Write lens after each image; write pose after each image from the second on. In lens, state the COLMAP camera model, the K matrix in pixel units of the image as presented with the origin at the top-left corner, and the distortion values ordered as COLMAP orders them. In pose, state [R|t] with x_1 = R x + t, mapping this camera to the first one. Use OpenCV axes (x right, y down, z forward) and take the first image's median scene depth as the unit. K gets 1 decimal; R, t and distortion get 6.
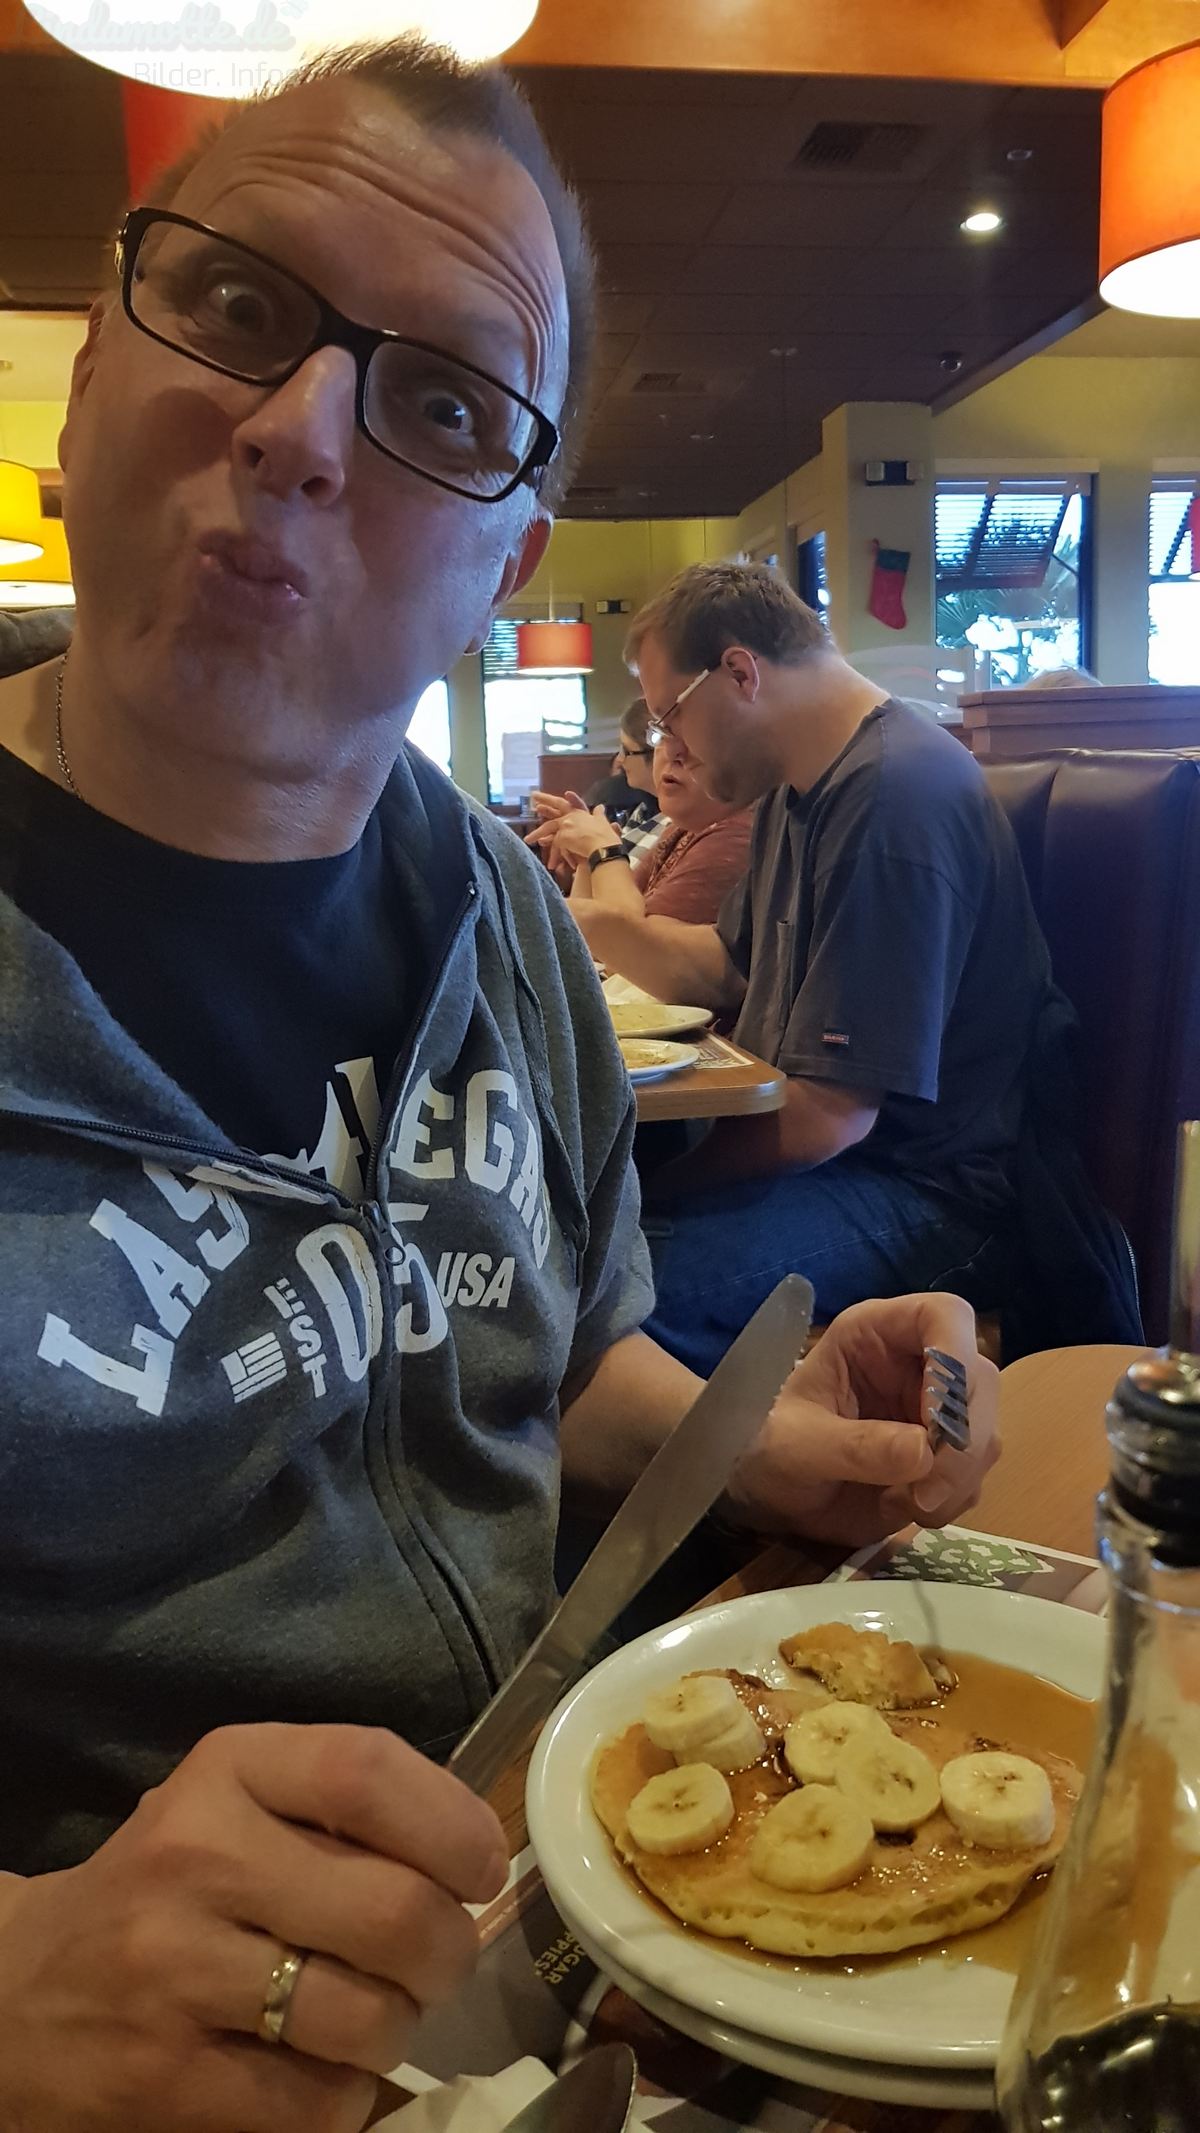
lens RADIAL K [[1632.7, 0, 576.8], [0, 1632.7, 1065.2], [0, 0, 1]] dist [-0.000415, 0.003339]
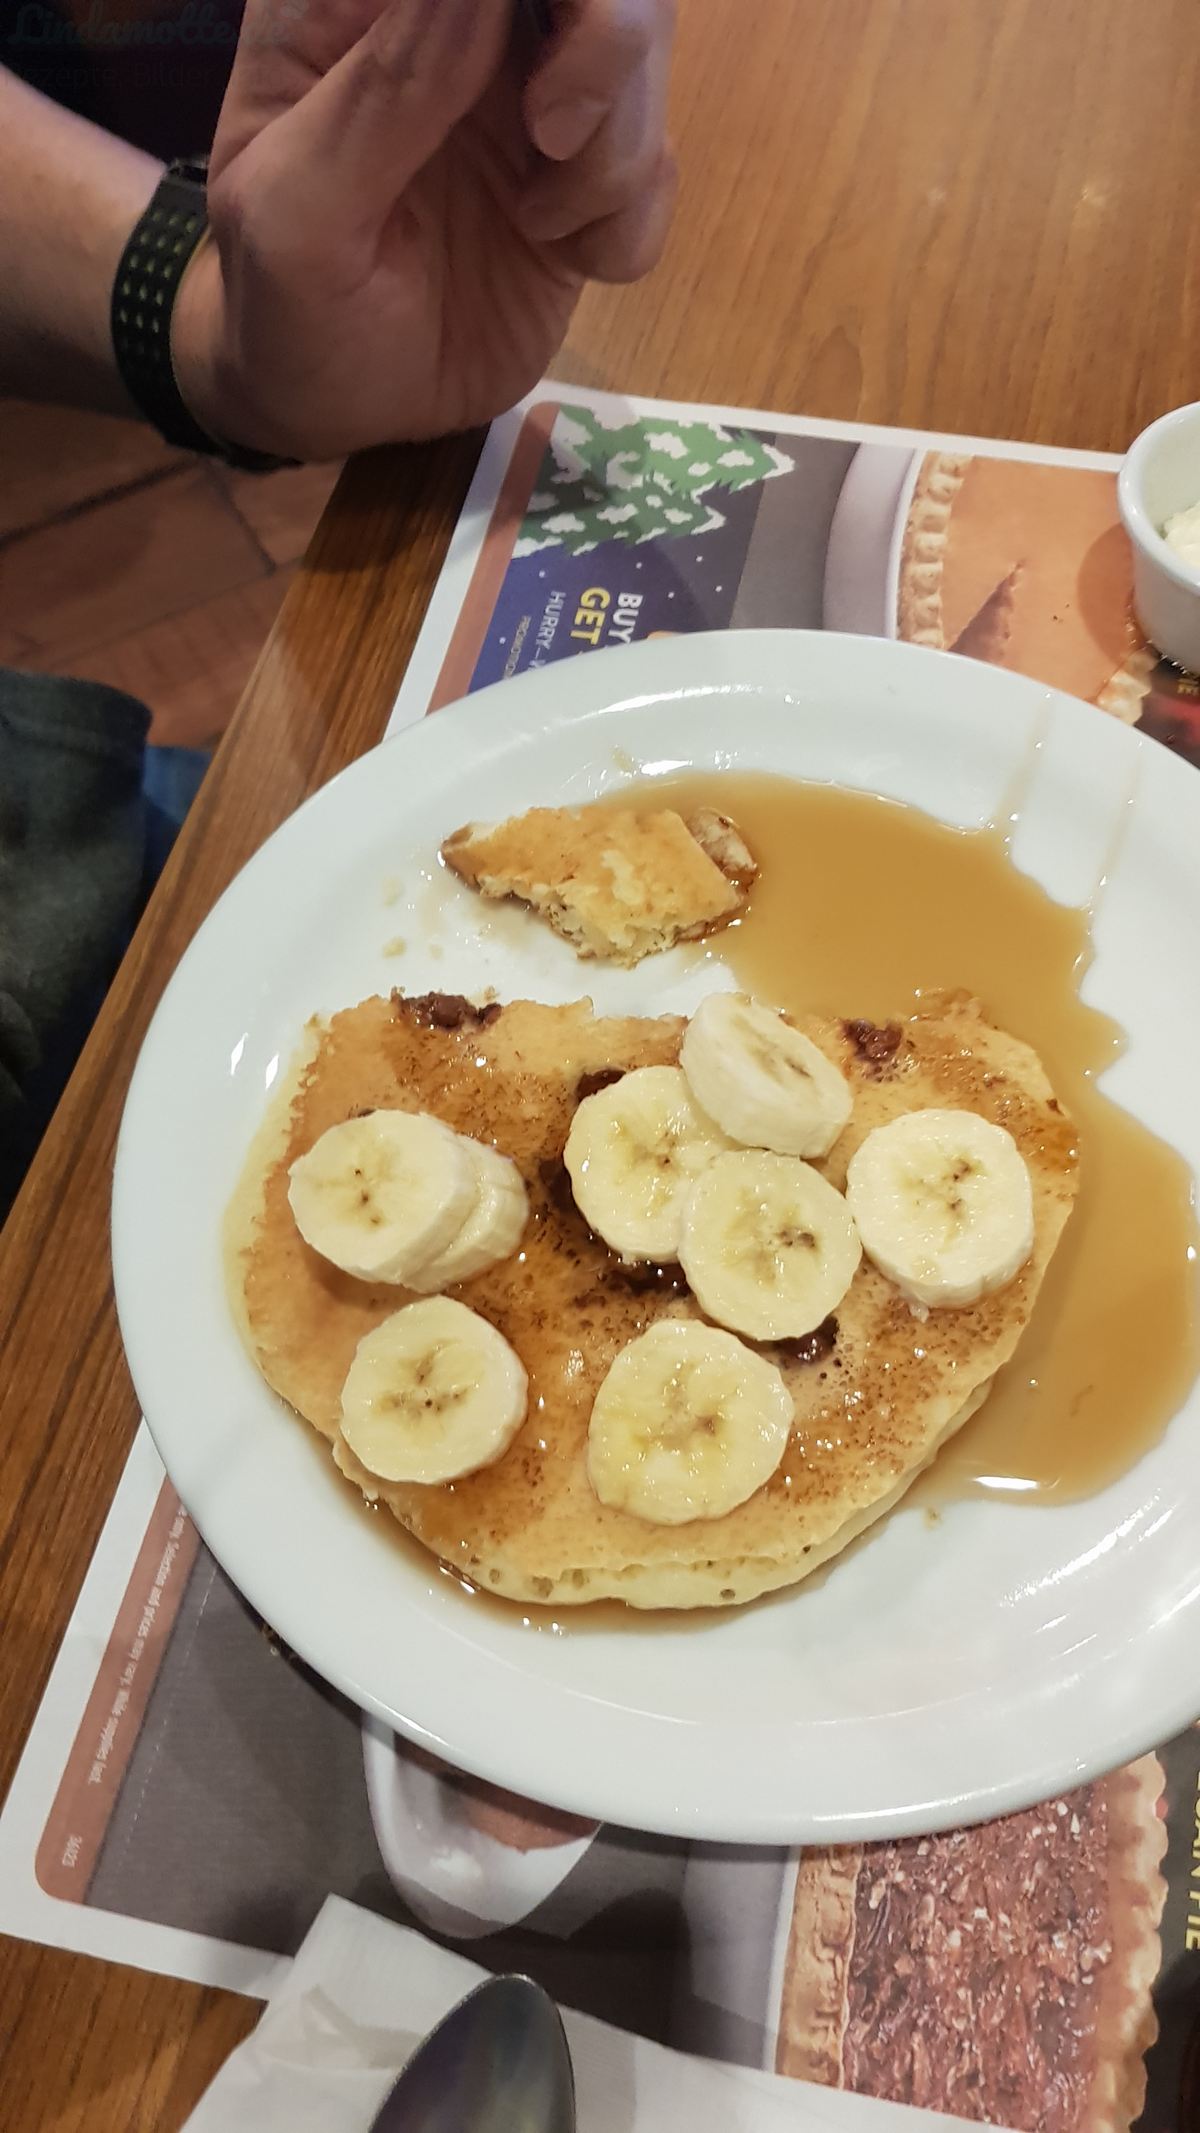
lens RADIAL K [[1625.1, 0, 656.2], [0, 1625.1, 1066.1], [0, 0, 1]] dist [-0.001305, -0.000302]
pose [[0.909102, -0.365107, 0.200575, 0.062445], [0.064455, 0.598971, 0.798172, -0.053609], [-0.411557, -0.712692, 0.568059, 0.723538]]
